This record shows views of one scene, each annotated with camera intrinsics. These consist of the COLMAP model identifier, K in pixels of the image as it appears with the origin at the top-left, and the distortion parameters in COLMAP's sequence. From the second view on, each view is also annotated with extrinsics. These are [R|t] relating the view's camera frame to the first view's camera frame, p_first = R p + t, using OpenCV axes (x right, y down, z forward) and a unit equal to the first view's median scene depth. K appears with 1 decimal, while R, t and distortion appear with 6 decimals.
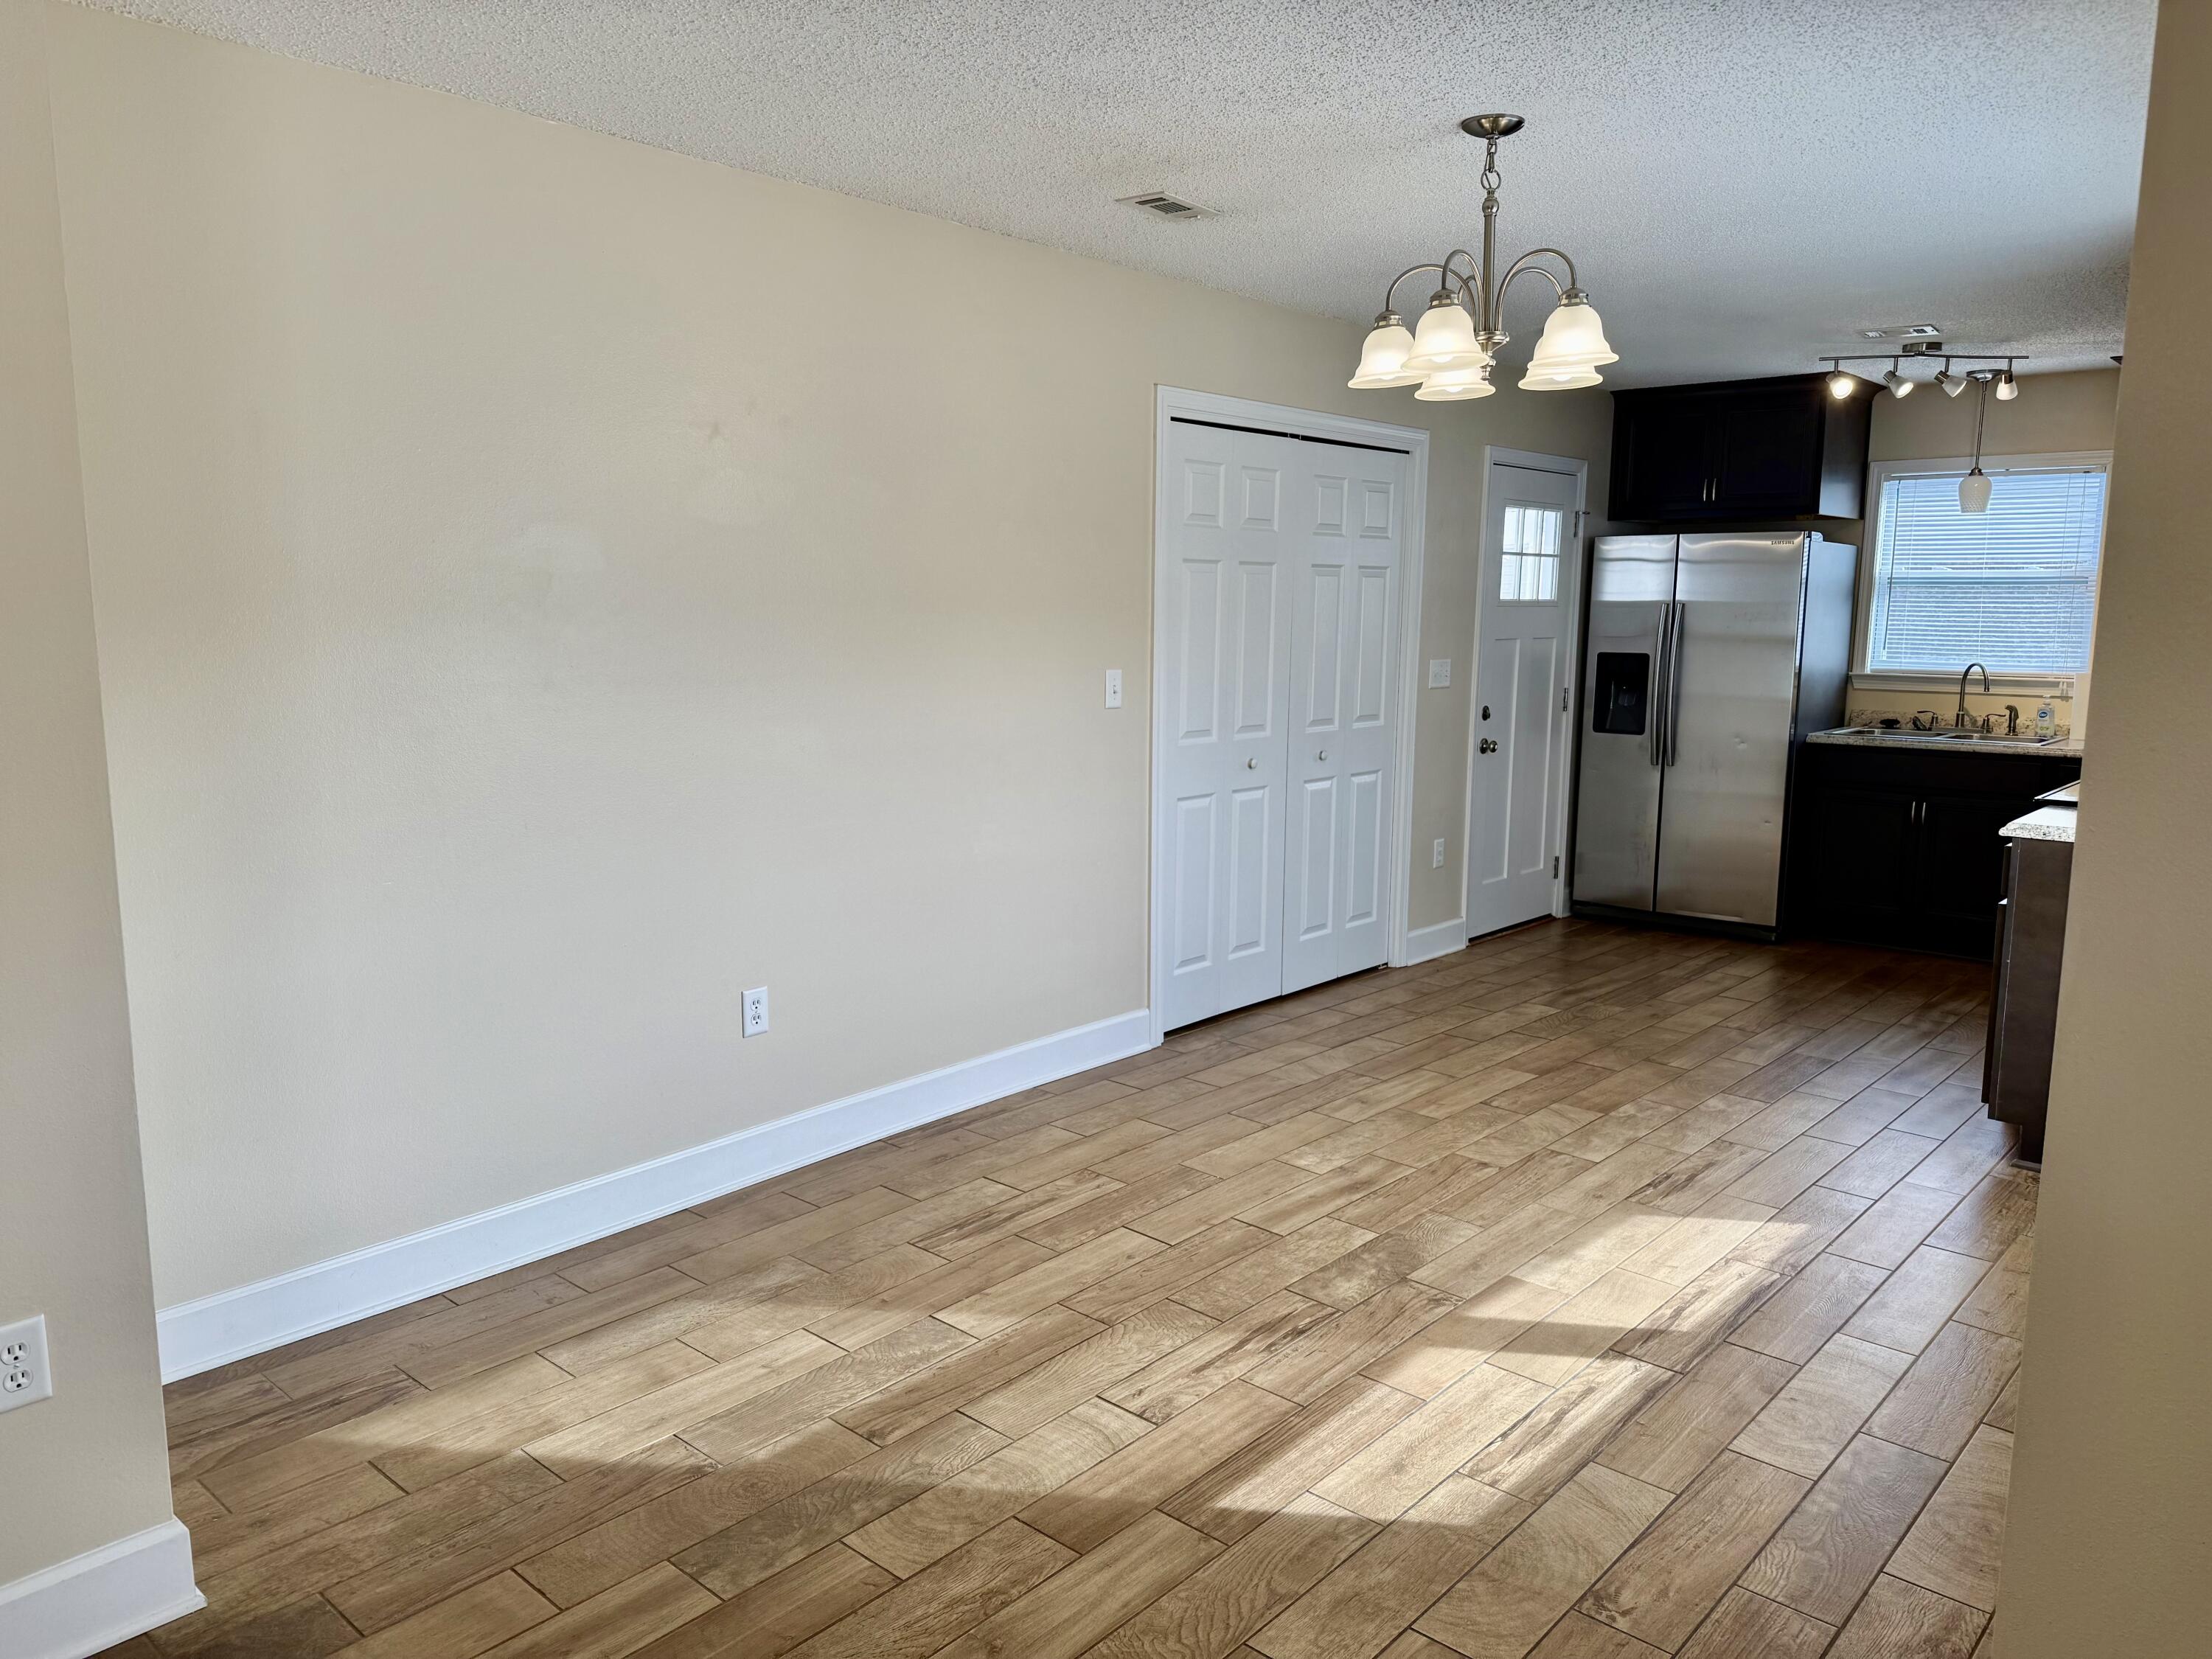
lens RADIAL K [[1542.8, 0, 1106.0], [0, 1542.8, 829.5], [0, 0, 1]] dist [0.101510, -0.155103]
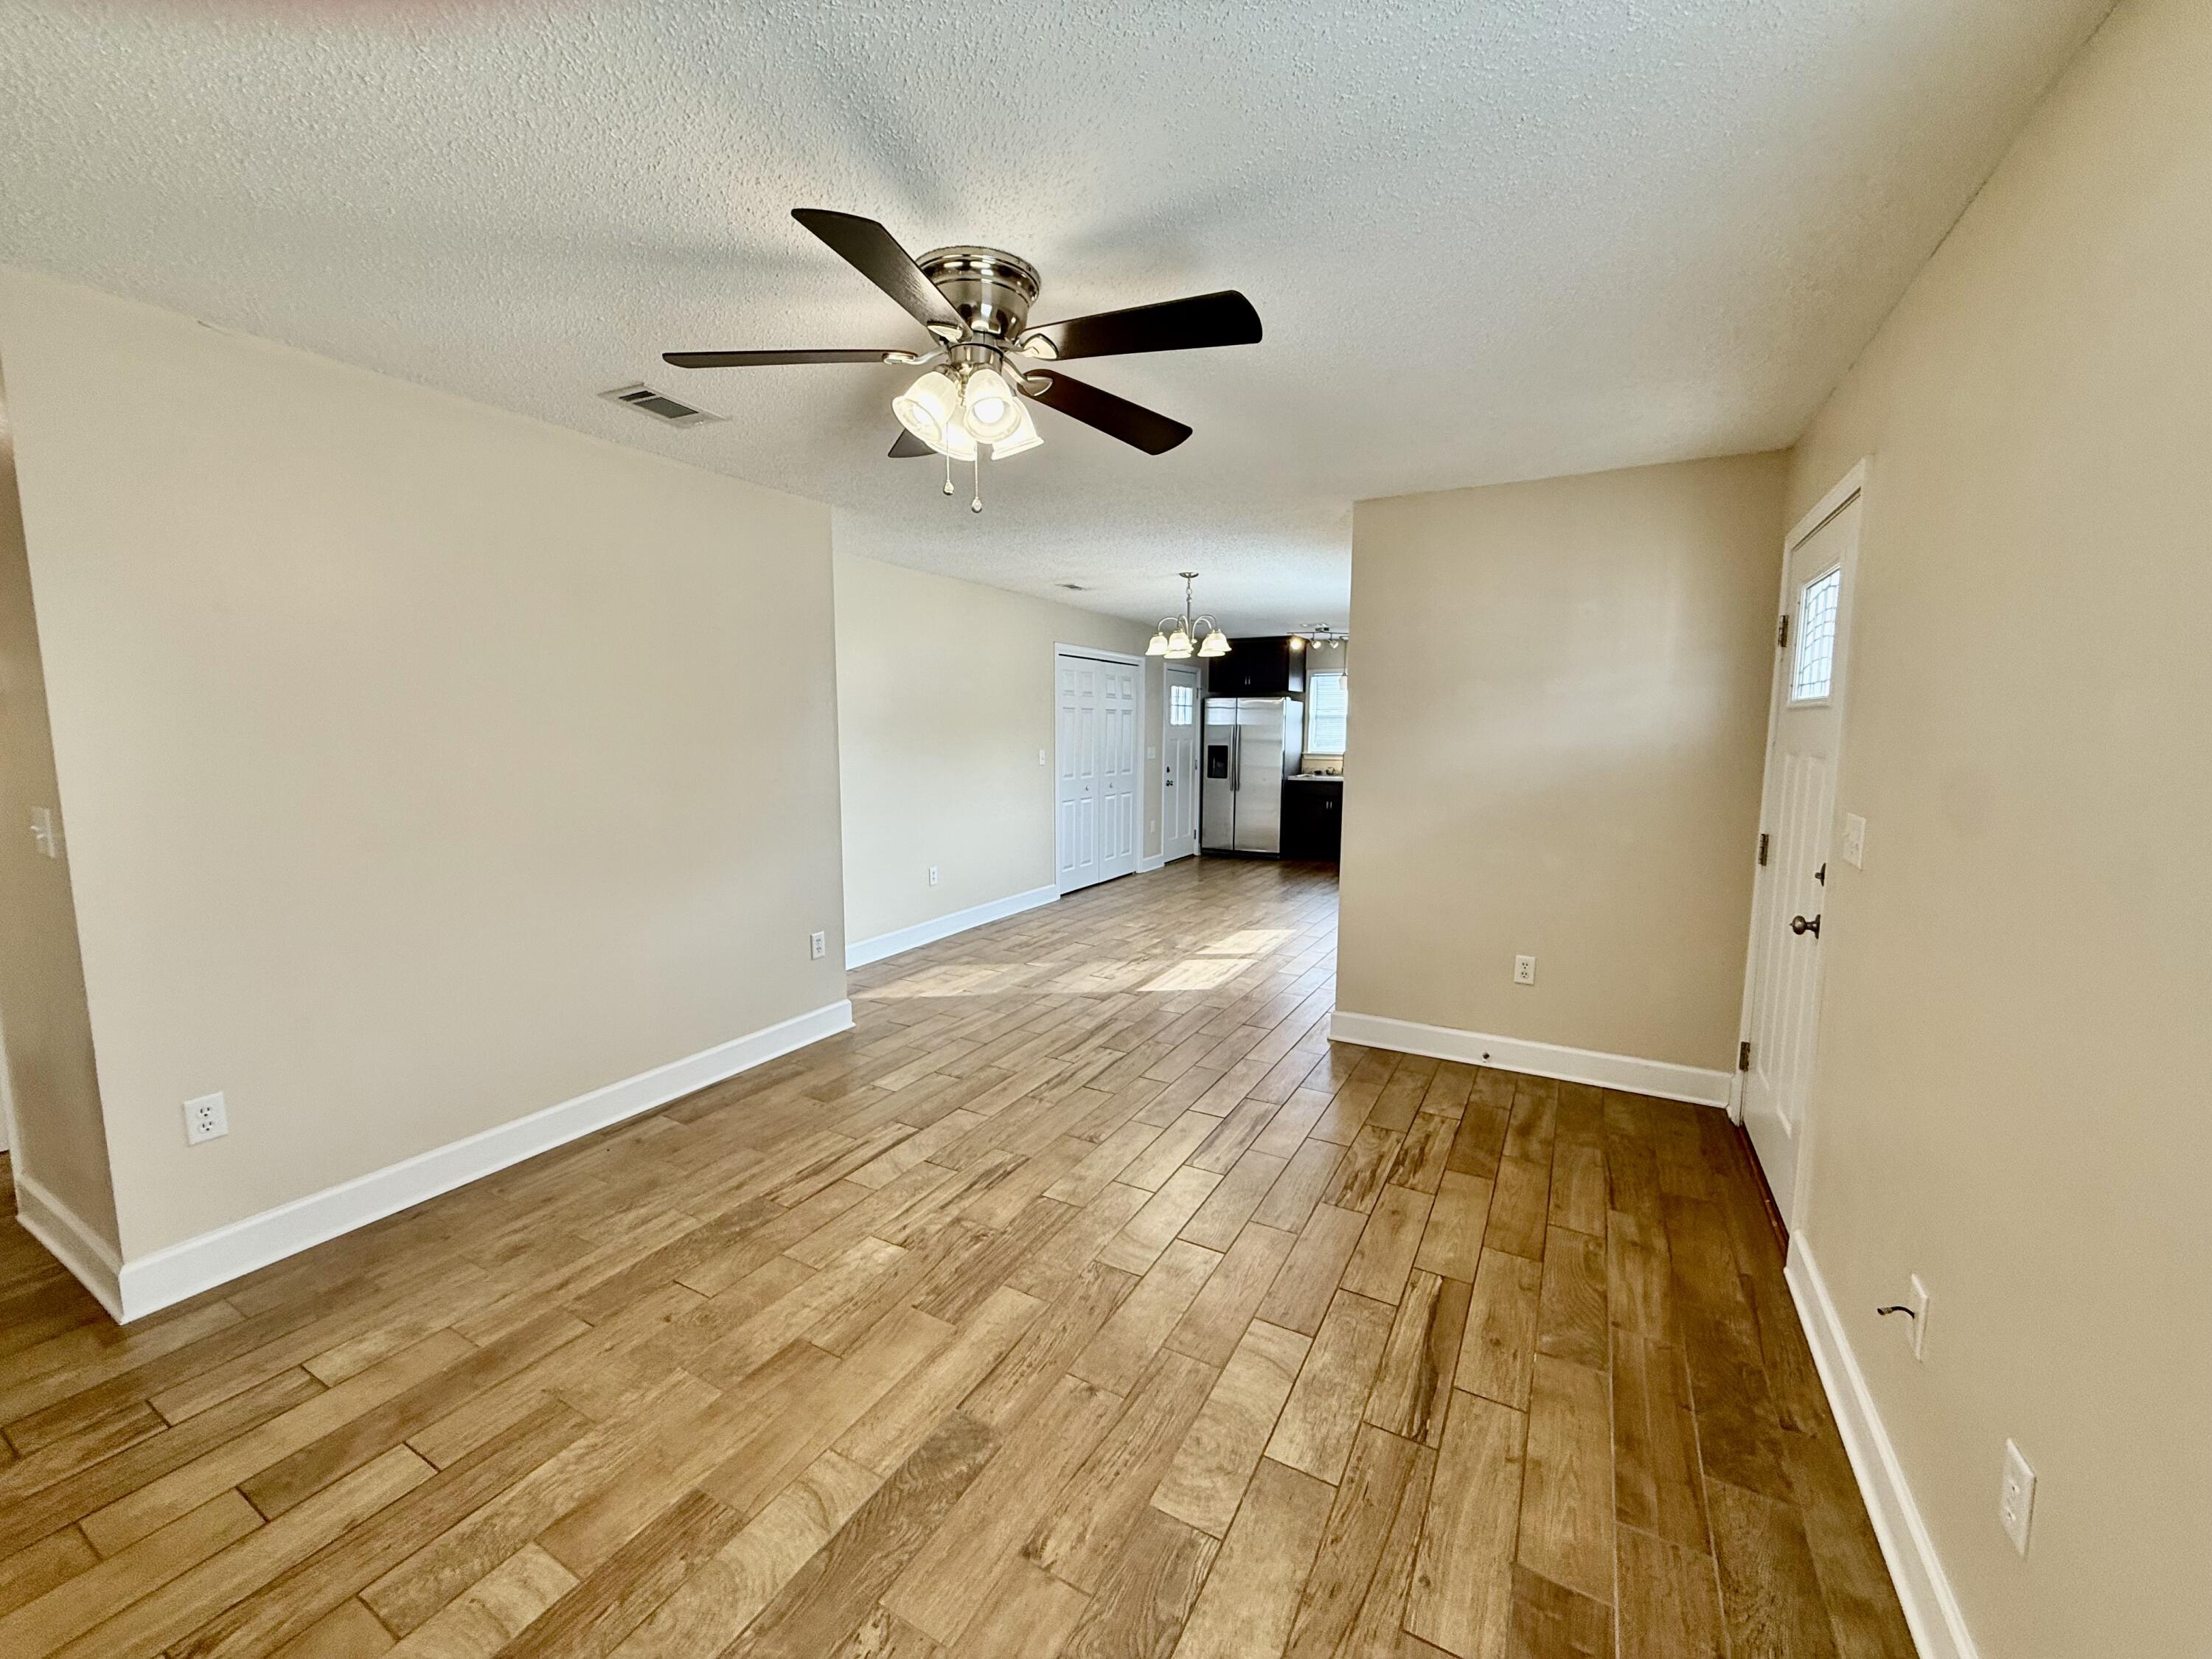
lens RADIAL K [[878.7, 0, 1103.0], [0, 878.7, 831.1], [0, 0, 1]] dist [-0.000975, 0.000232]
pose [[0.976655, -0.030800, 0.212592, -0.160961], [0.036325, 0.999095, -0.022133, 0.051186], [-0.211718, 0.029339, 0.976890, -0.346562]]
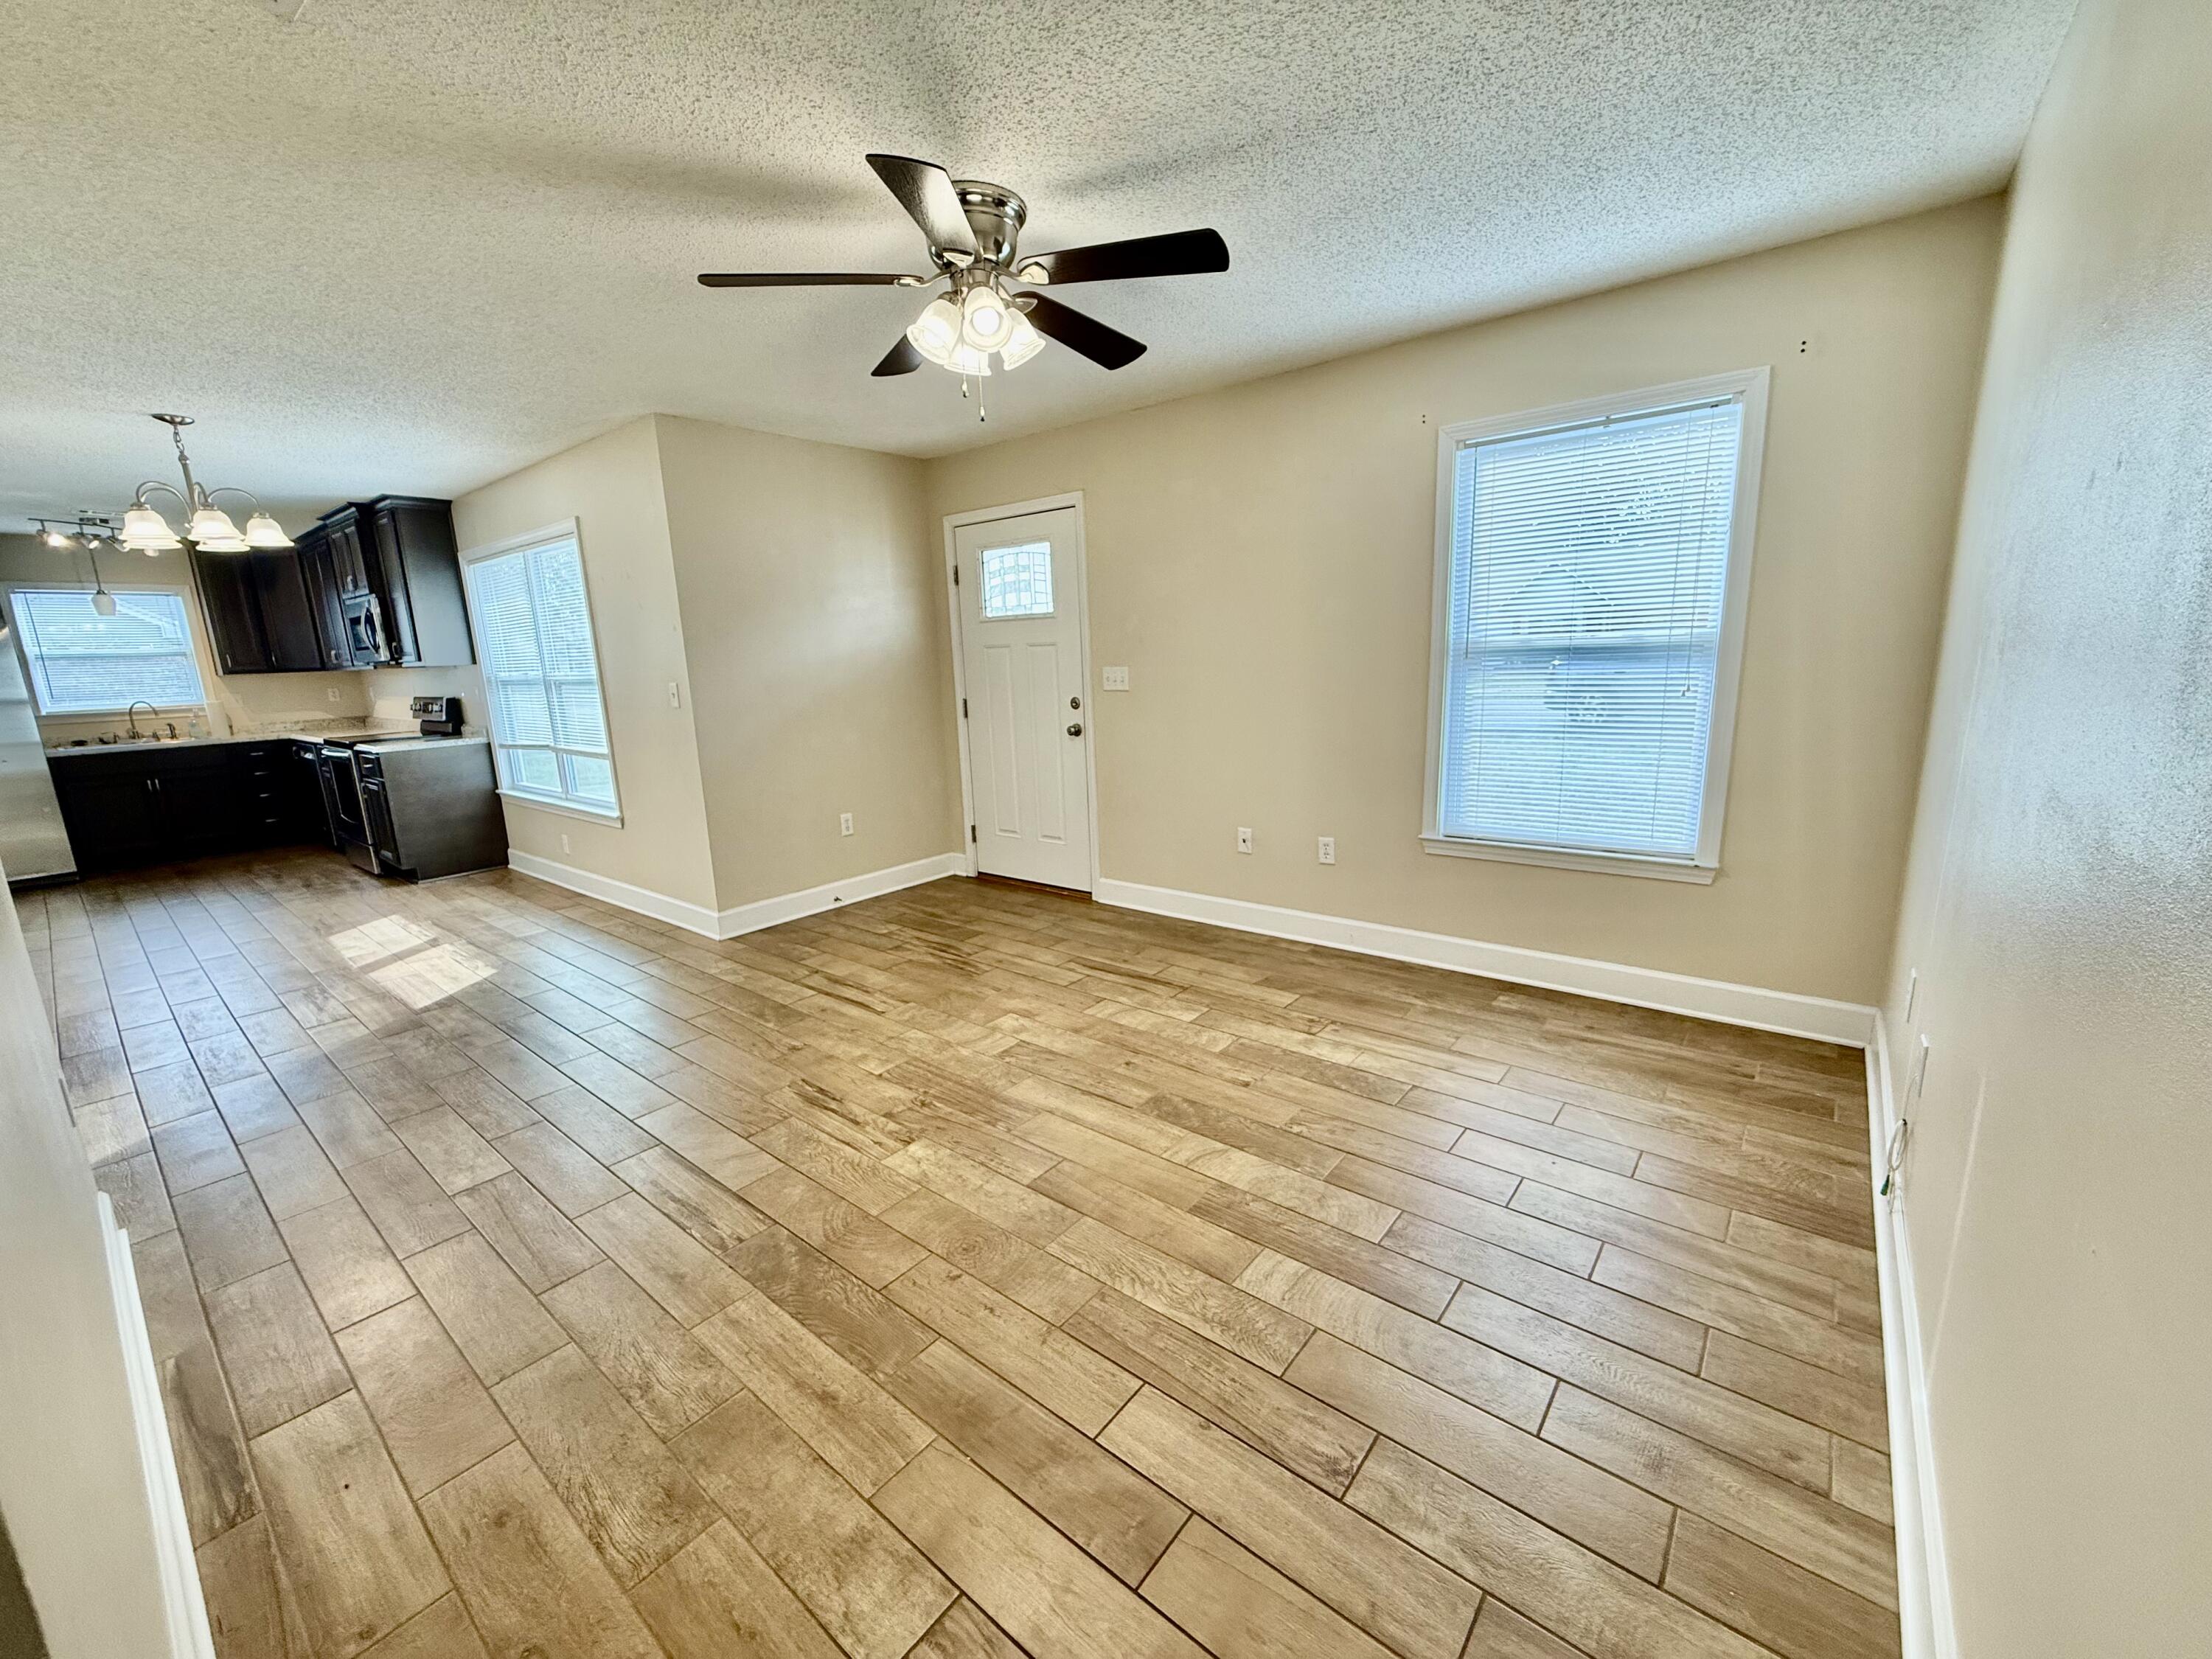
lens RADIAL K [[878.7, 0, 1103.0], [0, 878.7, 831.1], [0, 0, 1]] dist [-0.000975, 0.000232]
pose [[-0.039461, -0.209670, 0.976976, -0.526207], [0.181940, 0.959885, 0.213351, 0.022835], [-0.982517, 0.186170, 0.000269, -0.050807]]
